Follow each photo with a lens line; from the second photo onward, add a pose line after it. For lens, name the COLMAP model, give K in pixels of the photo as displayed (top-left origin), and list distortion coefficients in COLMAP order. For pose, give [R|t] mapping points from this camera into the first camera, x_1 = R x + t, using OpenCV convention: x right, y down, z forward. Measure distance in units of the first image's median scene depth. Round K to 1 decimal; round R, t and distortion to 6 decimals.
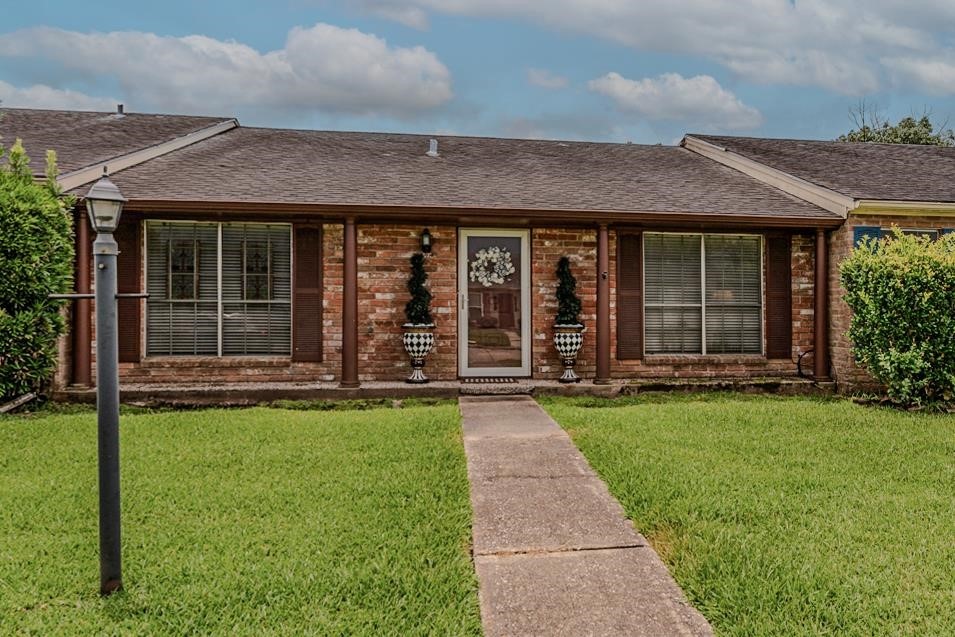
lens RADIAL K [[440.4, 0, 458.4], [0, 440.4, 303.7], [0, 0, 1]] dist [0.000784, 0.000253]
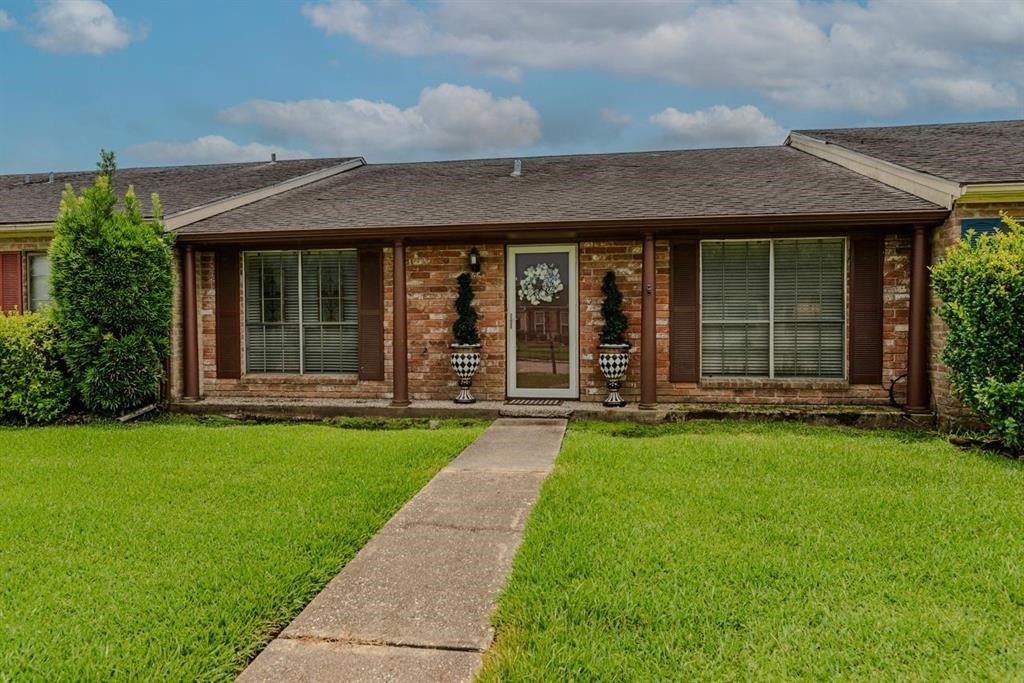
lens RADIAL K [[414.4, 0, 511.7], [0, 414.4, 333.5], [0, 0, 1]] dist [0.000843, -0.000021]
pose [[0.985230, -0.009155, -0.170989, 0.184155], [0.014145, 0.999508, 0.027984, -0.002732], [0.170648, -0.029990, 0.984875, 0.100614]]
